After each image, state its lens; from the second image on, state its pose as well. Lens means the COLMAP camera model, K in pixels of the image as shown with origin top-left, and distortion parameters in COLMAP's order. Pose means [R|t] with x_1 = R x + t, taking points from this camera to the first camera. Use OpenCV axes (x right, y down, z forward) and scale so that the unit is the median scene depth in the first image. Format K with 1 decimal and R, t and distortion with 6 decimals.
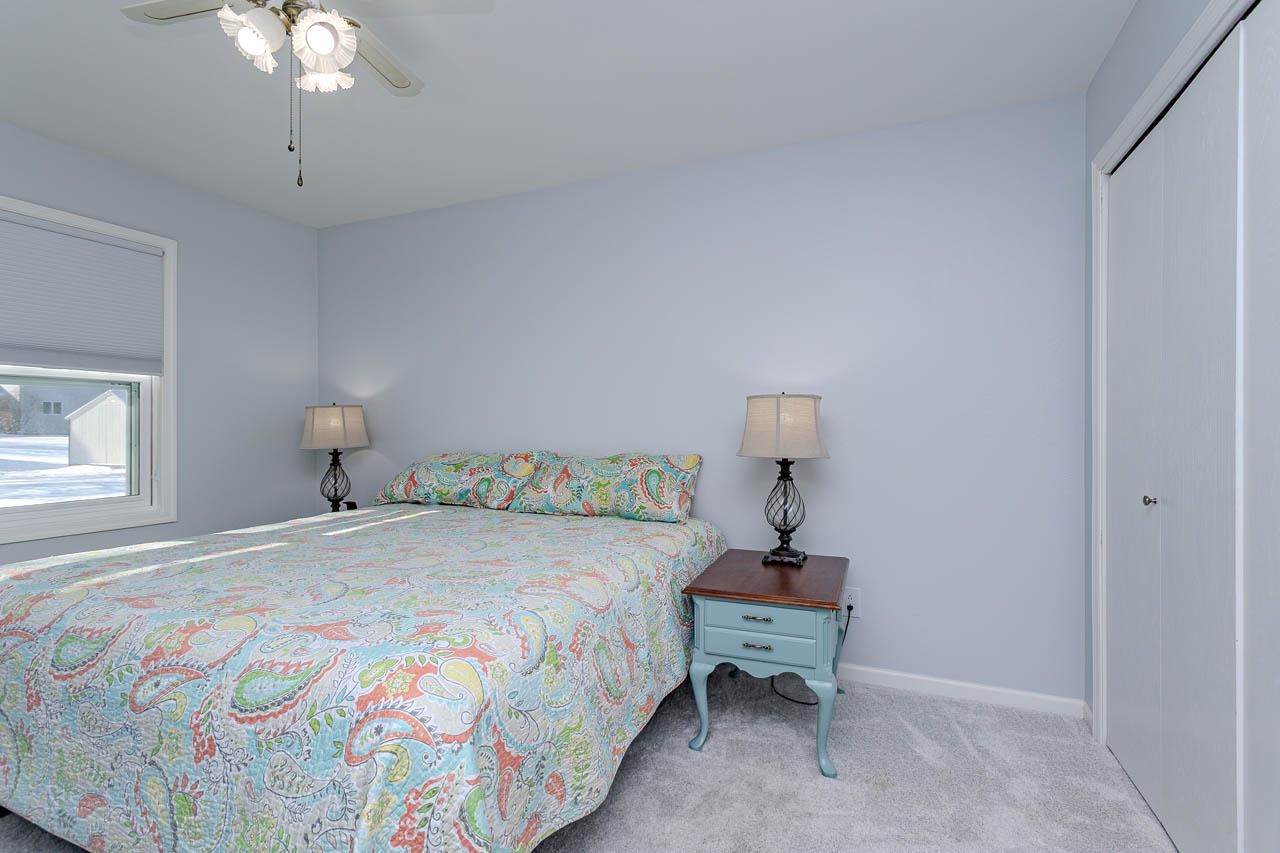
lens RADIAL K [[607.6, 0, 640.0], [0, 607.6, 426.5], [0, 0, 1]] dist [0.005061, 0.000233]
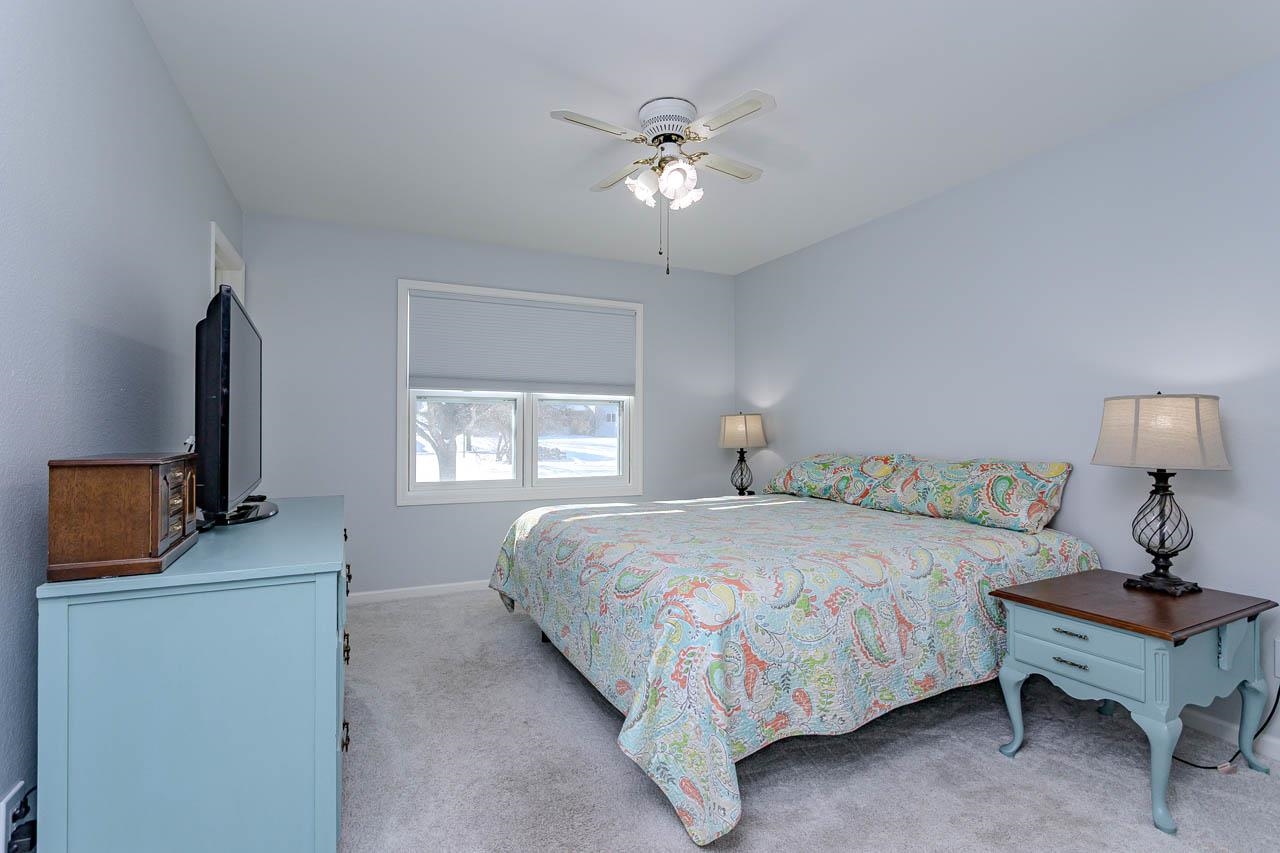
lens RADIAL K [[607.6, 0, 640.0], [0, 607.6, 426.5], [0, 0, 1]] dist [0.005061, 0.000233]
pose [[0.750780, -0.001860, -0.660550, 0.307906], [-0.004253, 0.999962, -0.007649, 0.003273], [0.660539, 0.008551, 0.750743, -0.153922]]
